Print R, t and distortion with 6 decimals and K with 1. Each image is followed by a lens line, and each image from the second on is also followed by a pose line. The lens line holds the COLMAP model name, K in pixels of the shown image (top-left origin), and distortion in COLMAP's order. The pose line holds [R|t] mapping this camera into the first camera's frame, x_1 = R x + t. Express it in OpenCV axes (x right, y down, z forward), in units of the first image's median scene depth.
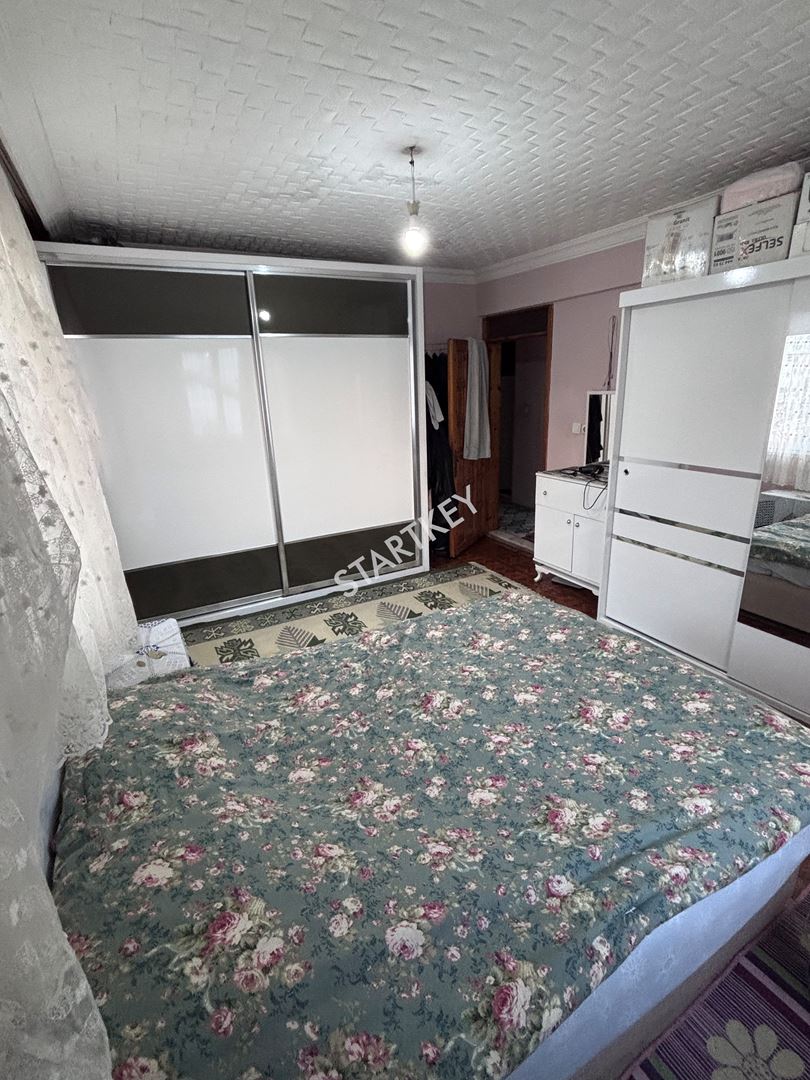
lens RADIAL K [[510.0, 0, 403.8], [0, 510.0, 537.4], [0, 0, 1]] dist [-0.009023, 0.006883]
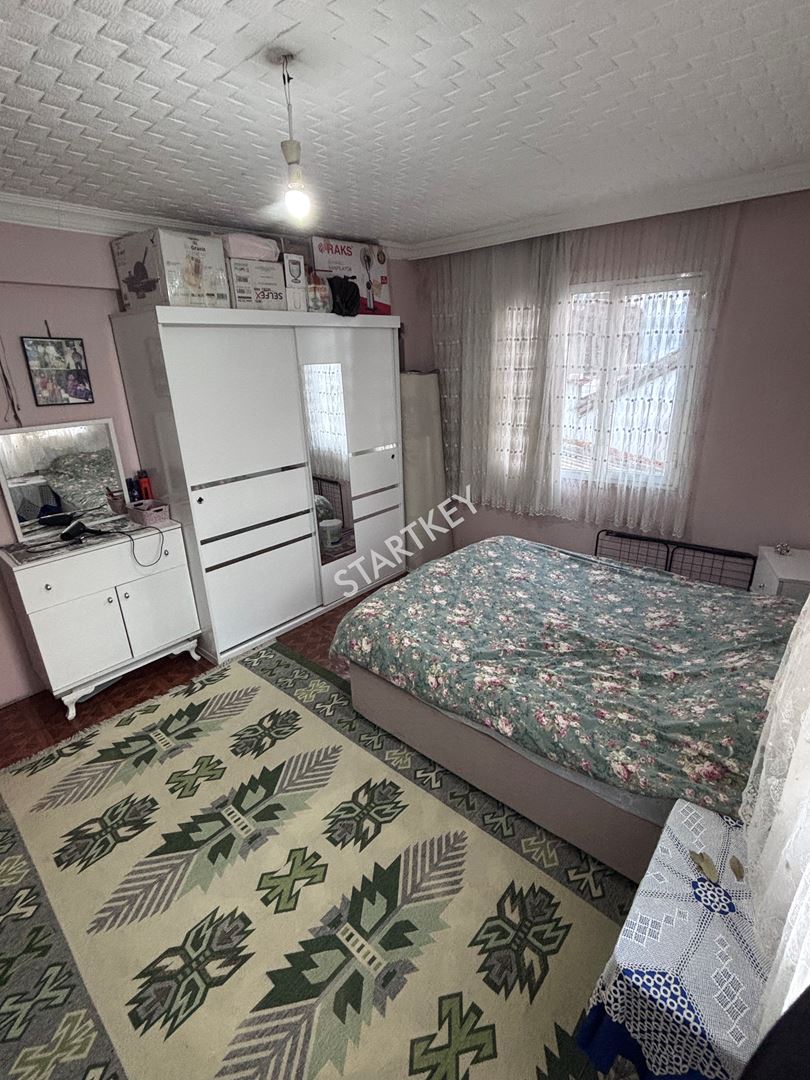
lens RADIAL K [[510.0, 0, 406.2], [0, 510.0, 538.3], [0, 0, 1]] dist [-0.009023, 0.006883]
pose [[-0.349695, -0.273221, 0.896138, -0.485937], [0.320804, 0.863782, 0.388542, -0.271288], [-0.880226, 0.423356, -0.214410, 0.782702]]
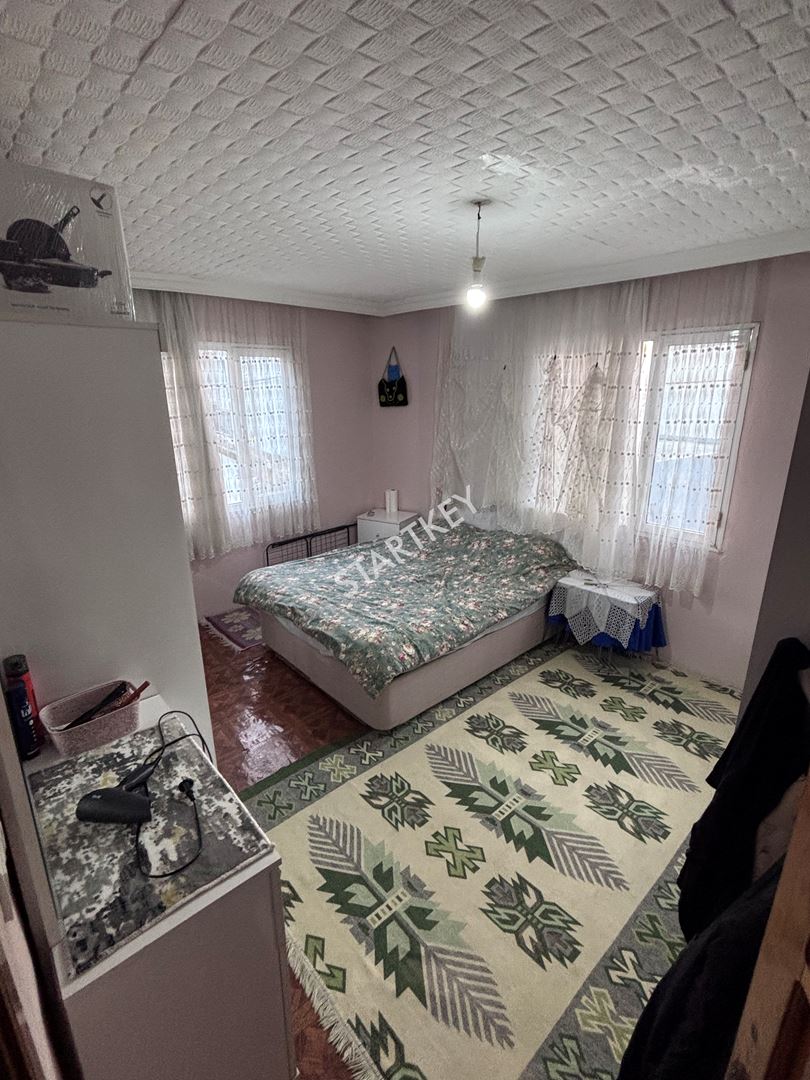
lens RADIAL K [[510.0, 0, 408.4], [0, 510.0, 540.4], [0, 0, 1]] dist [-0.009023, 0.006883]
pose [[-0.967747, 0.117369, -0.222913, 0.259068], [-0.030009, 0.824837, 0.564574, -0.478246], [0.250130, 0.553054, -0.794711, 1.271568]]
